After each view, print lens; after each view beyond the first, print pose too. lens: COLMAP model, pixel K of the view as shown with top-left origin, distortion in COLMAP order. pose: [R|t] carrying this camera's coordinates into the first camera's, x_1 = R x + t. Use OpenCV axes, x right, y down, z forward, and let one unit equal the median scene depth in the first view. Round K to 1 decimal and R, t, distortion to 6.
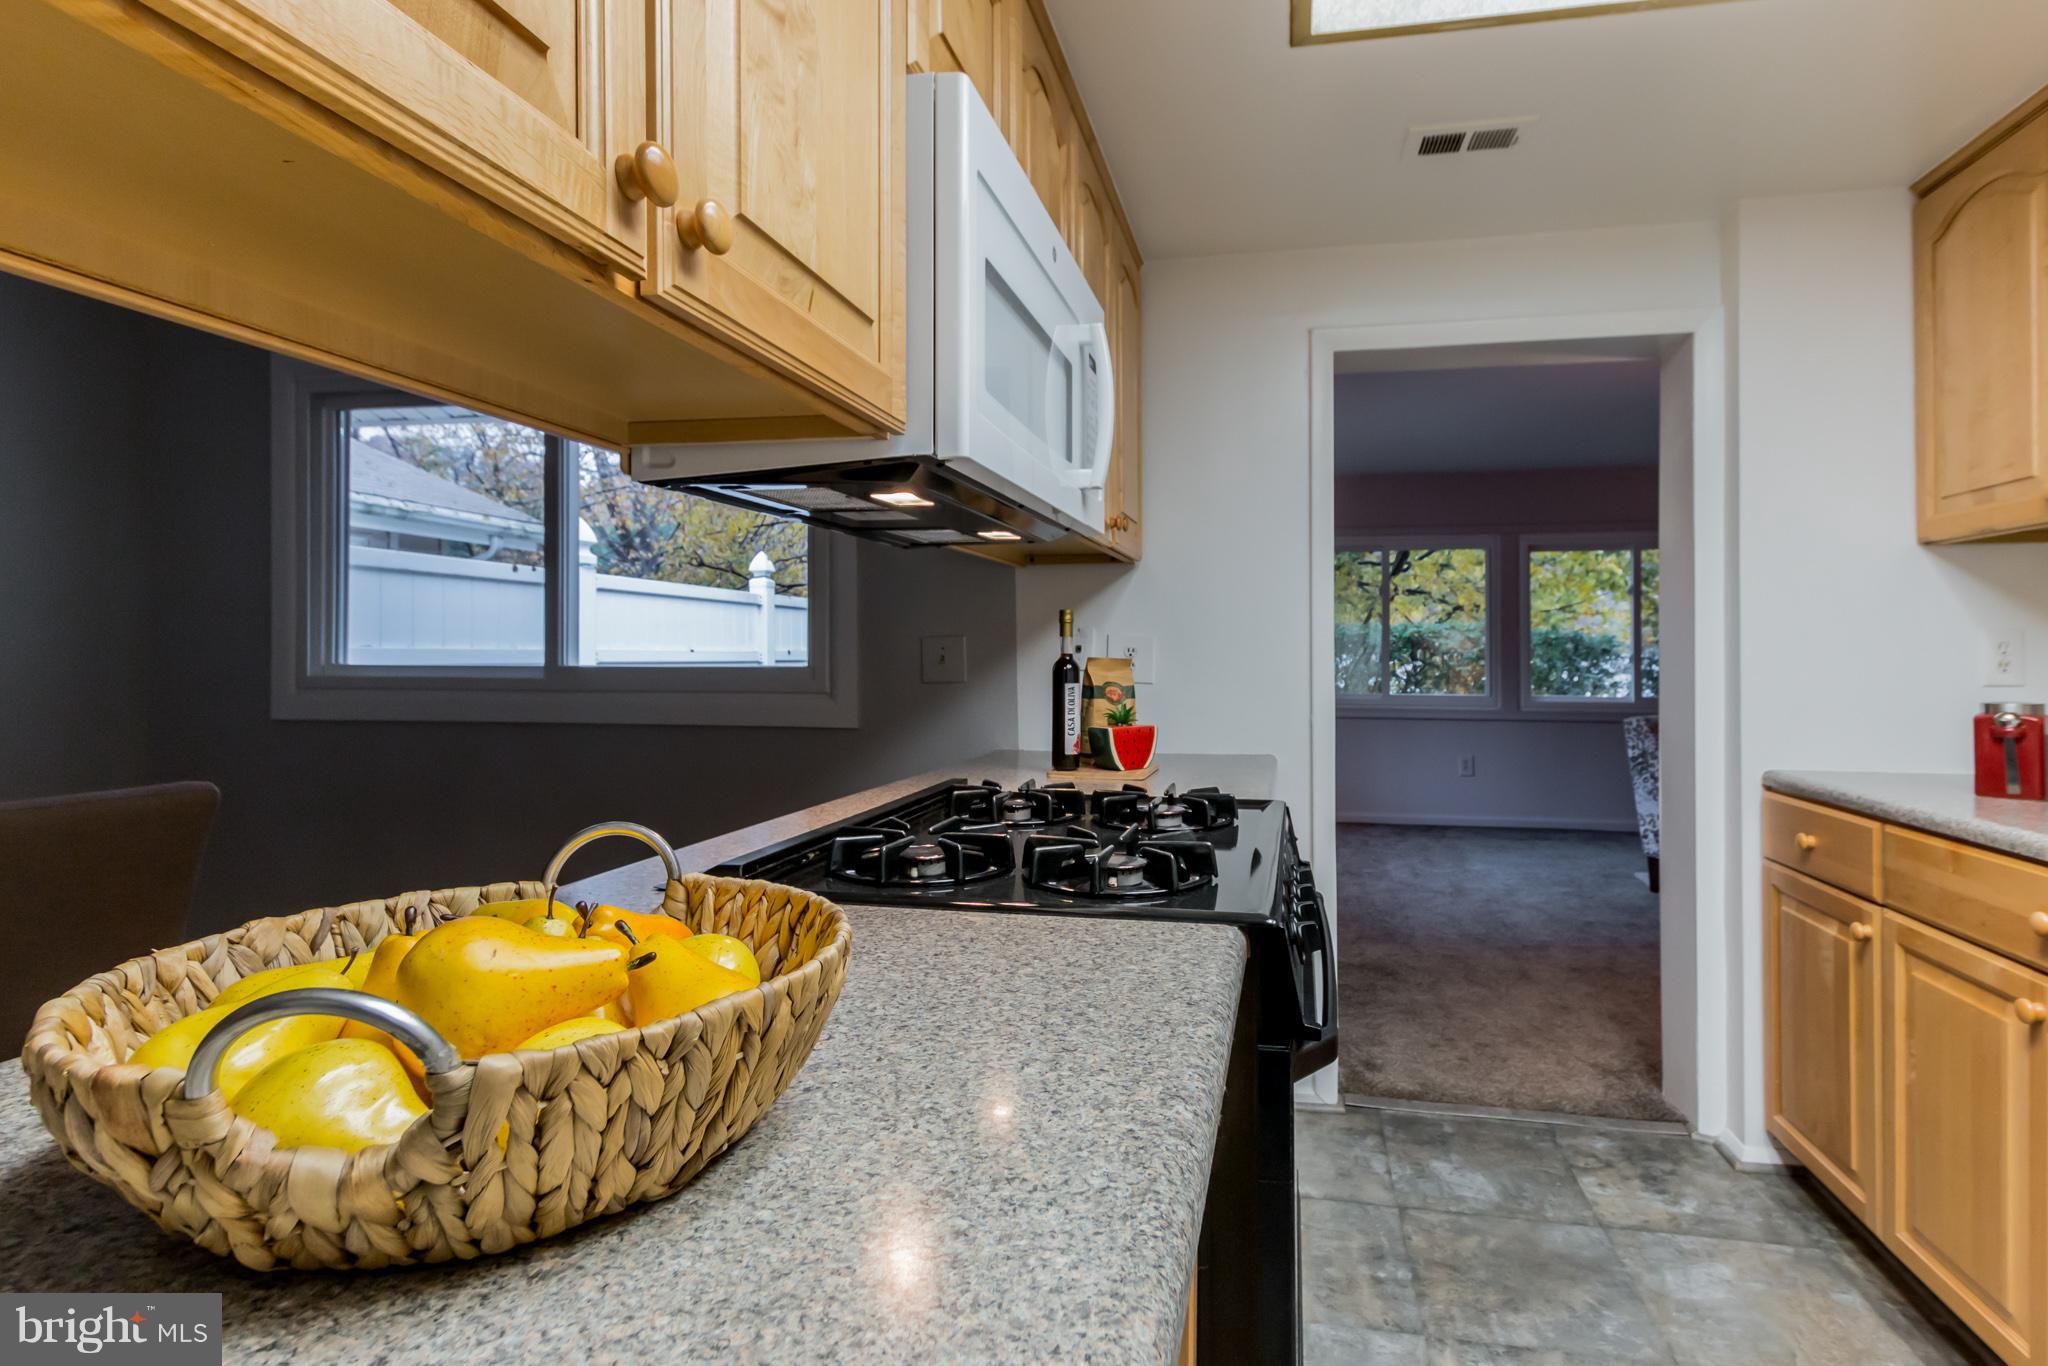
lens RADIAL K [[995.6, 0, 1135.5], [0, 995.6, 602.3], [0, 0, 1]] dist [0.029491, -0.000583]
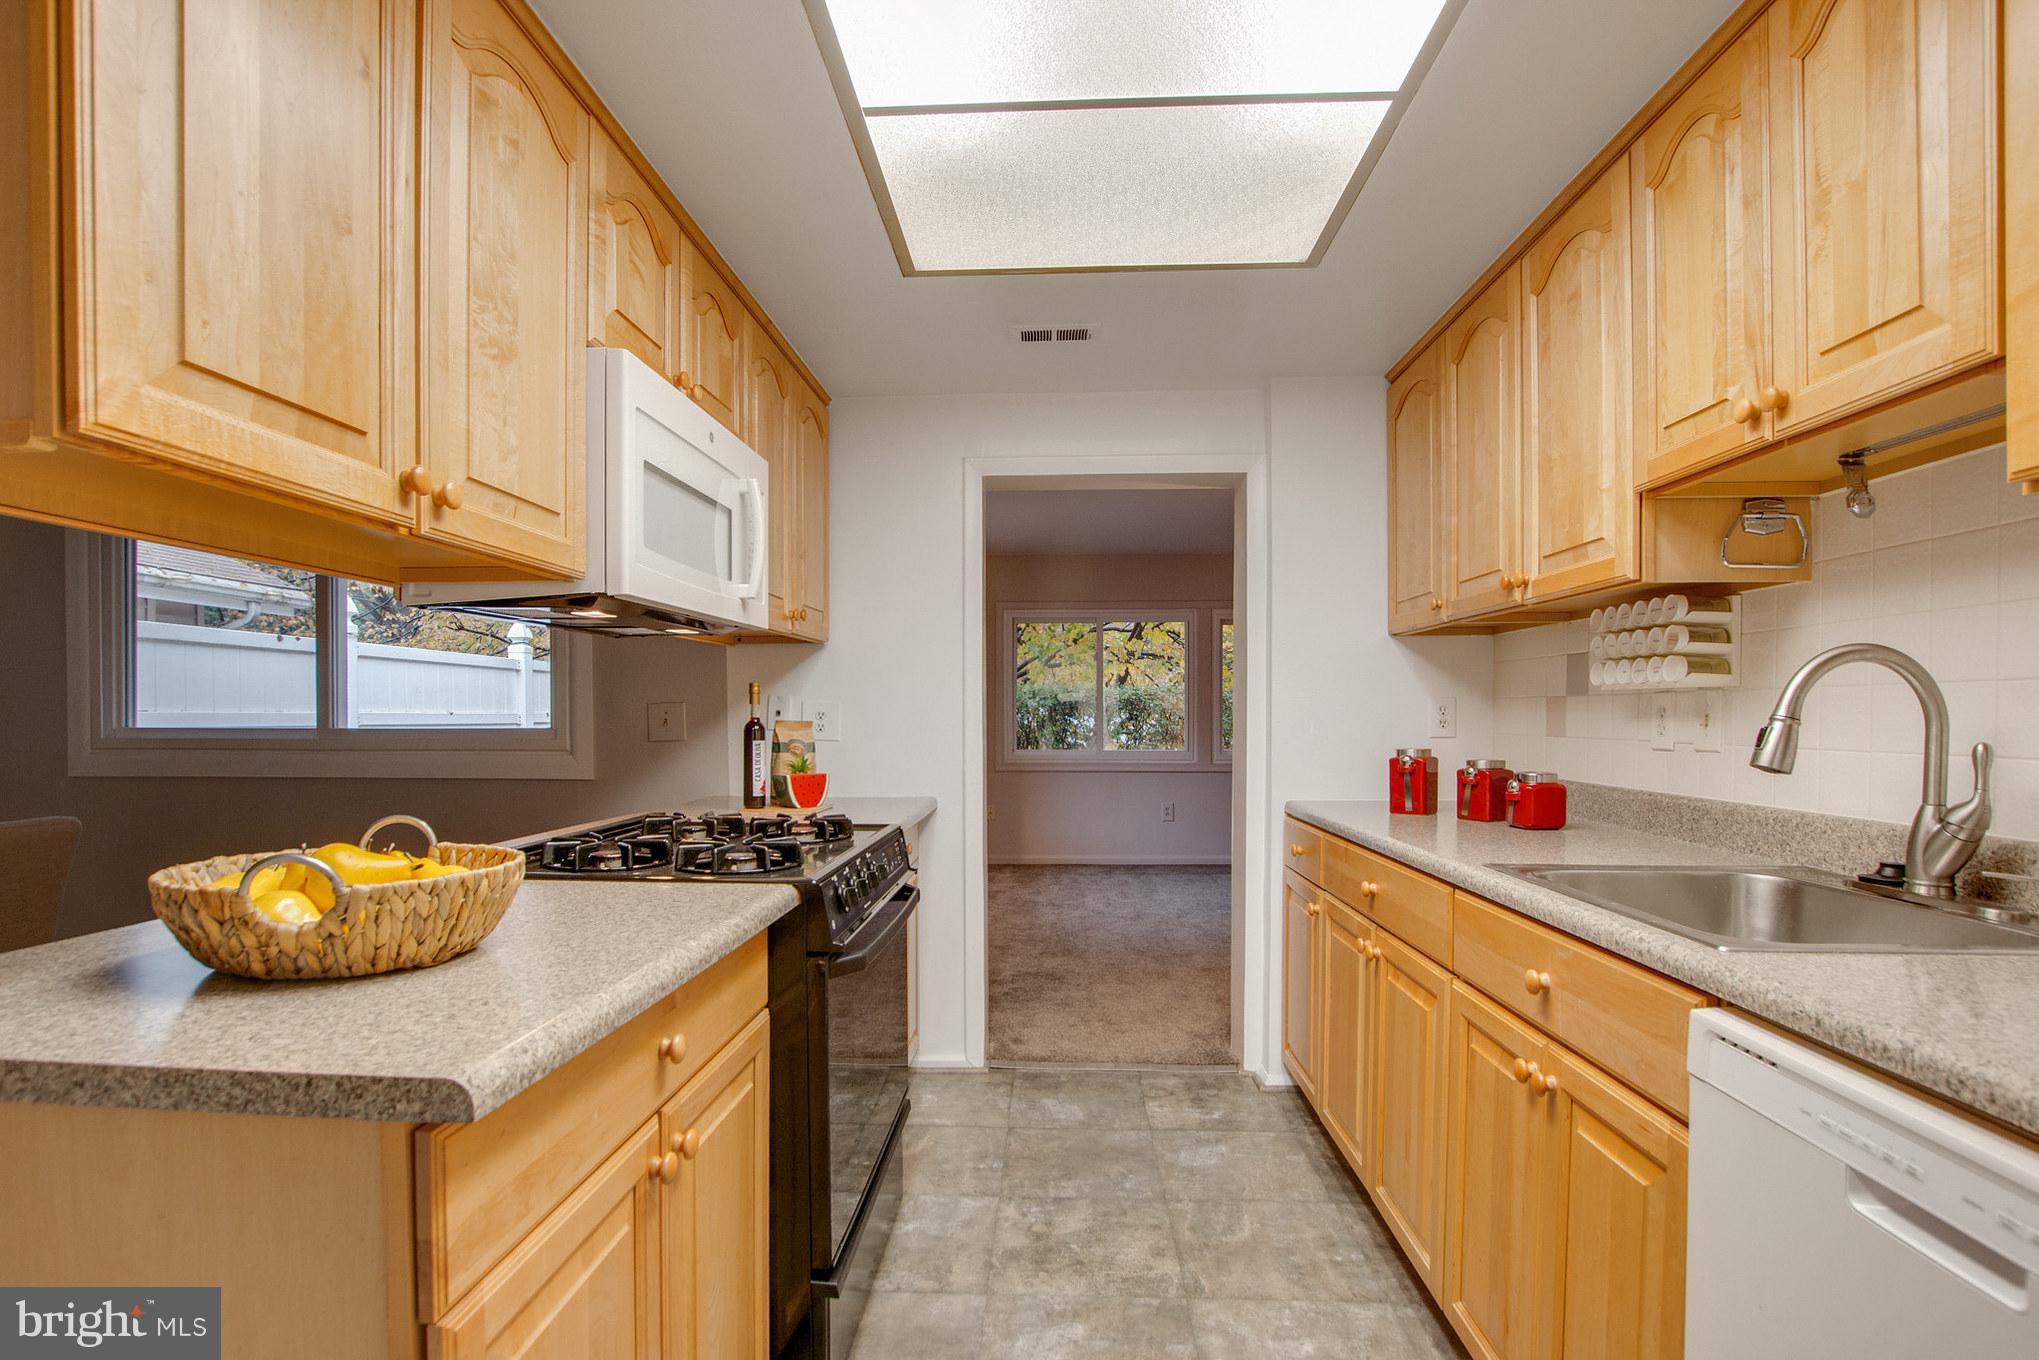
lens RADIAL K [[985.2, 0, 1019.5], [0, 985.2, 680.0], [0, 0, 1]] dist [-0.003642, -0.000050]
pose [[0.994485, -0.000017, 0.104876, 0.142272], [-0.001864, 0.999839, 0.017835, -0.020478], [-0.104859, -0.017932, 0.994325, -0.304630]]
